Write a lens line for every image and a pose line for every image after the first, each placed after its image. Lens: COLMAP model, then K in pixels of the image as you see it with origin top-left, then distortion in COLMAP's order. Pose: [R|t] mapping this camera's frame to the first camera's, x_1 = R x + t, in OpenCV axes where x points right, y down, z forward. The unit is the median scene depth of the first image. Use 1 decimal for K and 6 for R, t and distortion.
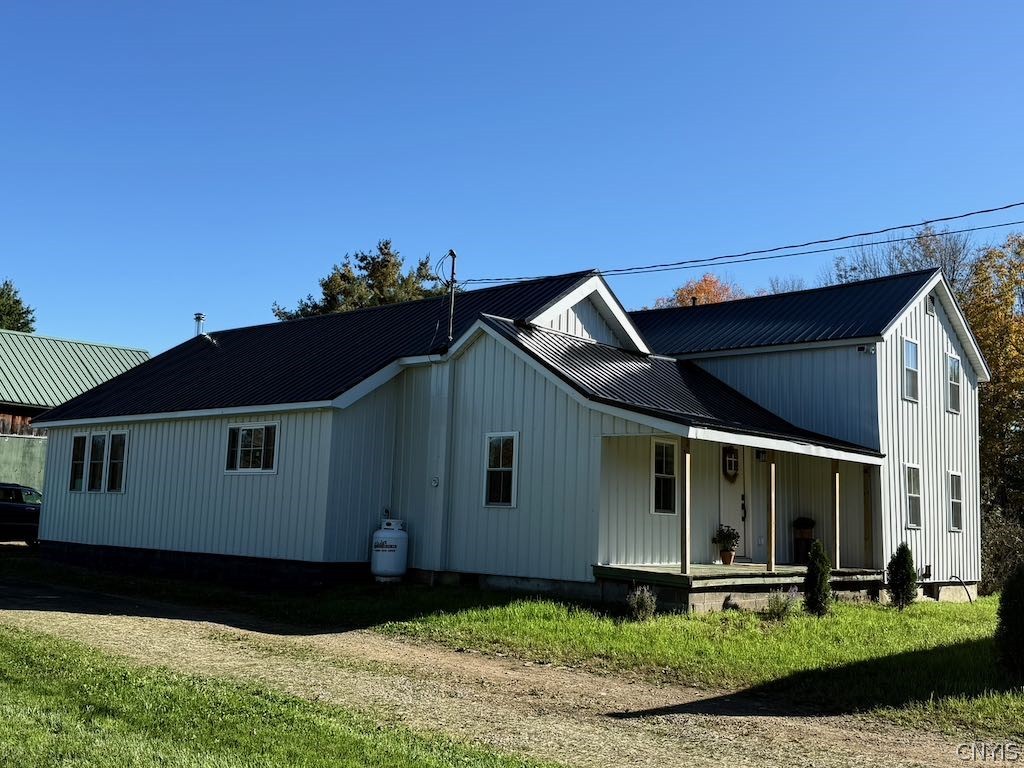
lens RADIAL K [[1037.0, 0, 508.0], [0, 1037.0, 386.2], [0, 0, 1]] dist [0.056822, 0.000000]
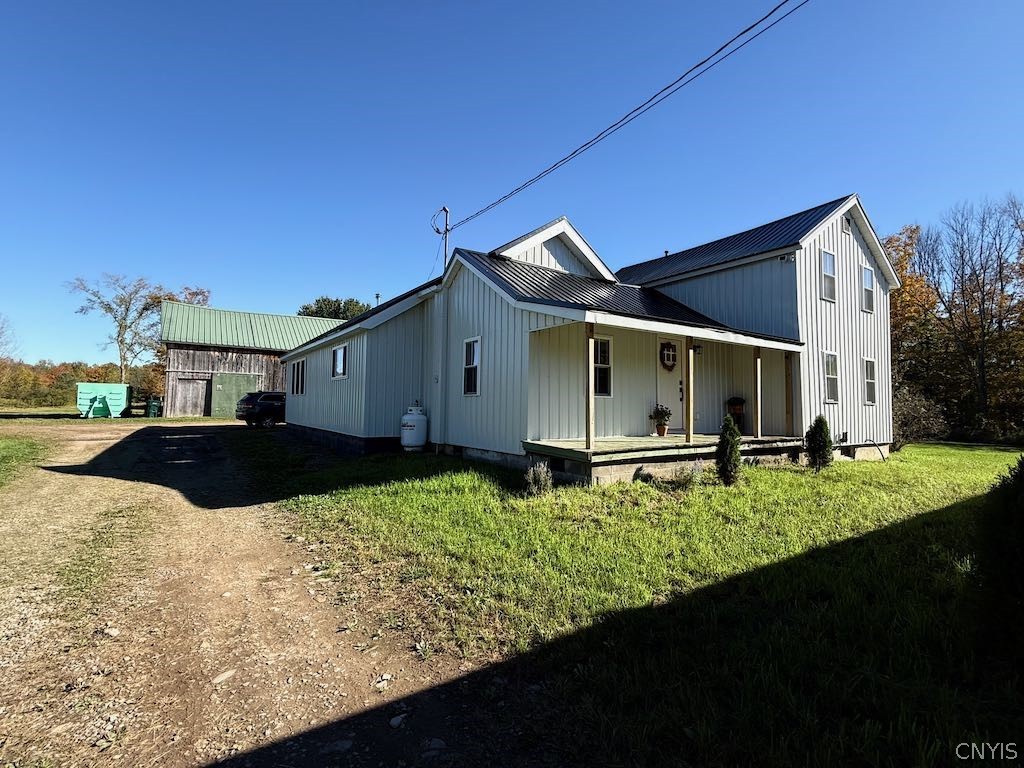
lens RADIAL K [[485.9, 0, 512.0], [0, 485.9, 380.6], [0, 0, 1]] dist [0.005304, 0.003821]
pose [[0.973589, -0.037334, -0.225235, 0.164083], [0.052960, 0.996561, 0.063735, 0.057528], [0.222081, -0.073980, 0.972218, 0.391177]]
